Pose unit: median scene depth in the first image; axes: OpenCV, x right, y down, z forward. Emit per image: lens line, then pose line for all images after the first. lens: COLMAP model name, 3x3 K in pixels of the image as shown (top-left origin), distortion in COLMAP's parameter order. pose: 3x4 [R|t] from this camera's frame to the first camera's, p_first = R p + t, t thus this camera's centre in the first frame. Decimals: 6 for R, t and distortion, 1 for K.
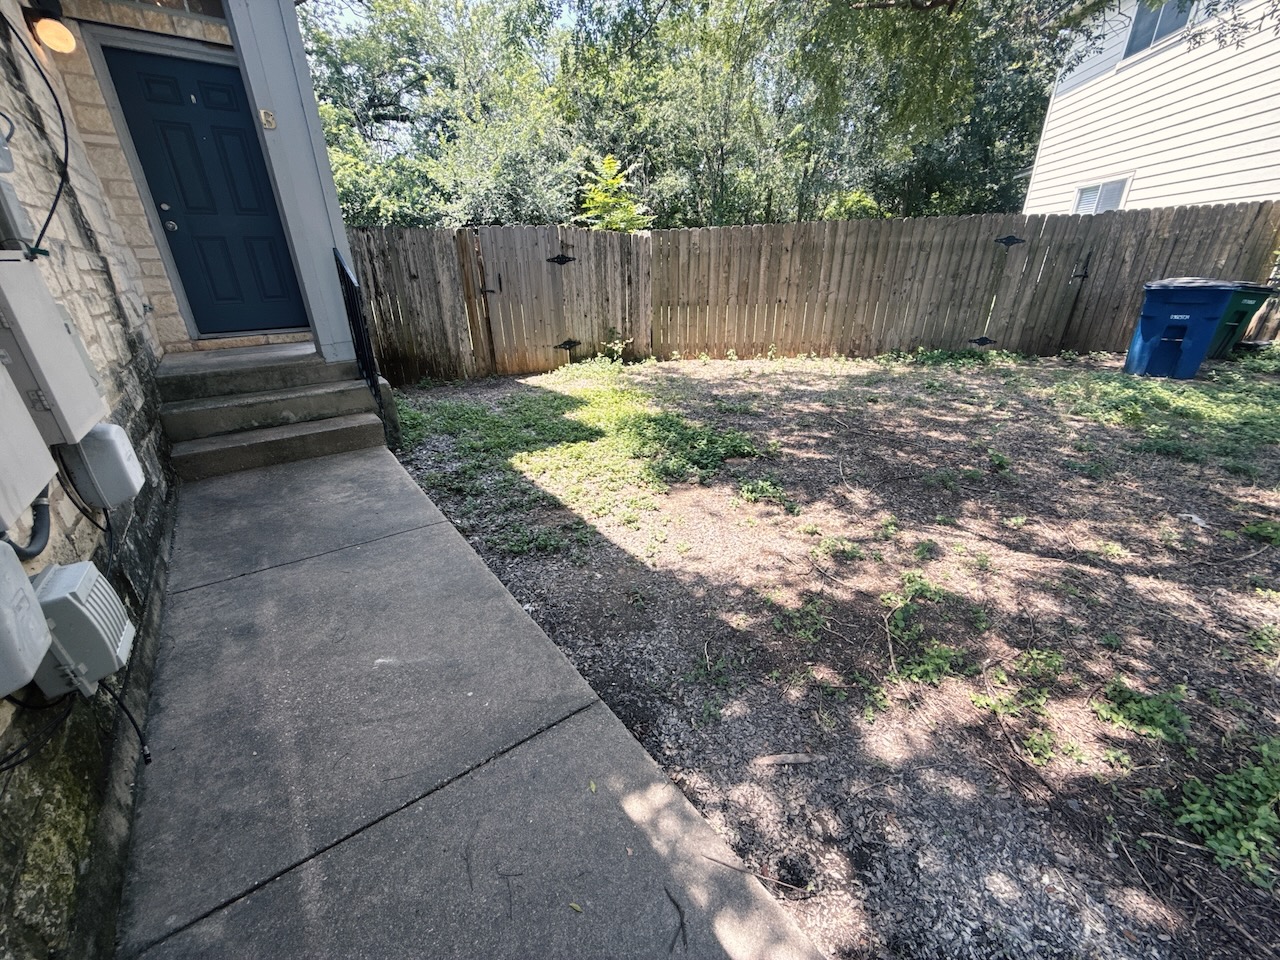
lens RADIAL K [[510.7, 0, 639.2], [0, 510.7, 480.8], [0, 0, 1]] dist [0.000322, -0.000641]
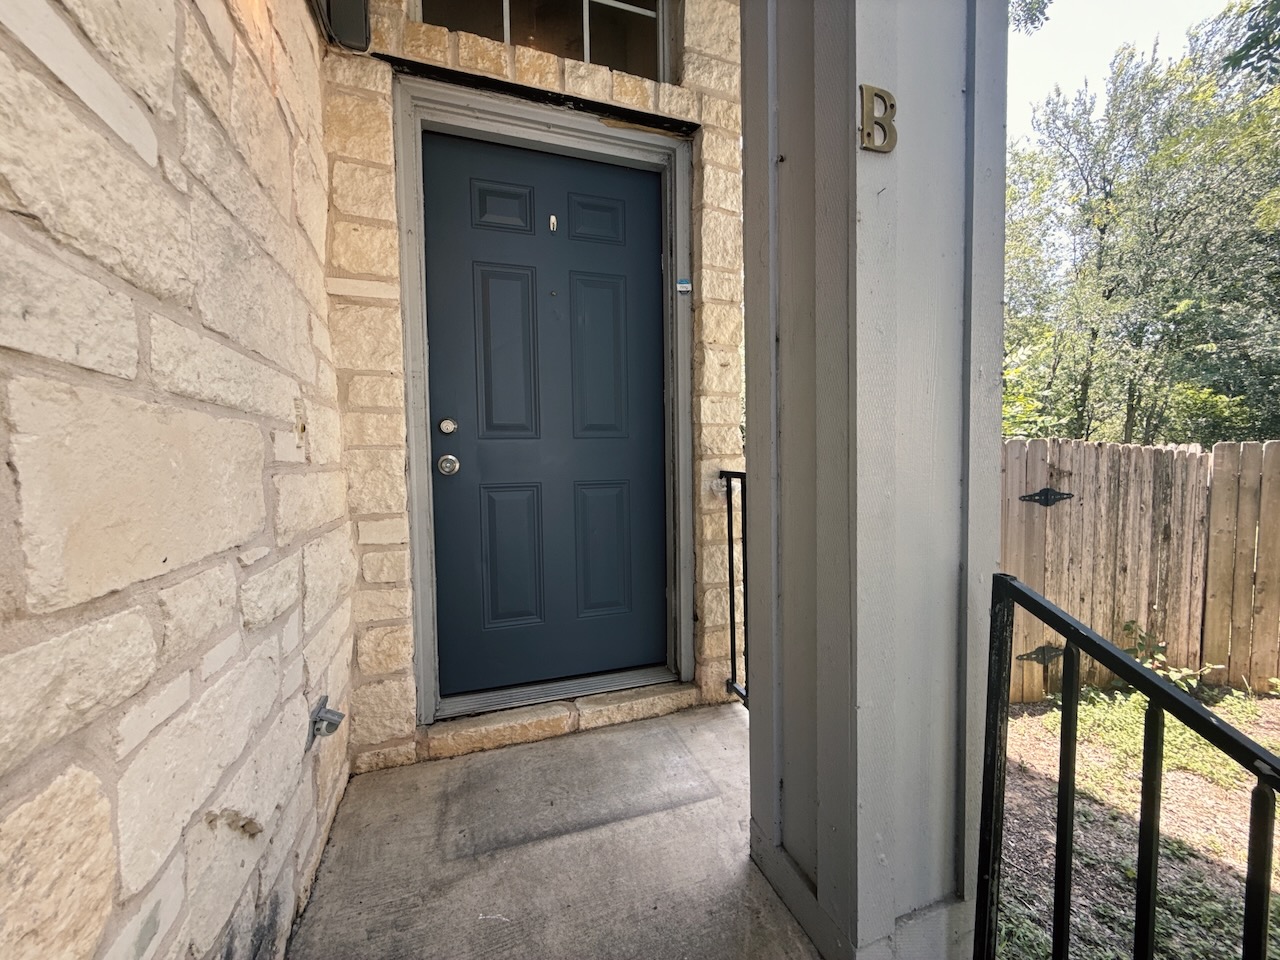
lens RADIAL K [[510.7, 0, 639.0], [0, 510.7, 480.6], [0, 0, 1]] dist [0.000322, -0.000641]
pose [[0.953647, 0.015516, -0.300527, -0.390360], [-0.119482, 0.936101, -0.330817, -0.224197], [0.276191, 0.351390, 0.894564, 0.408058]]
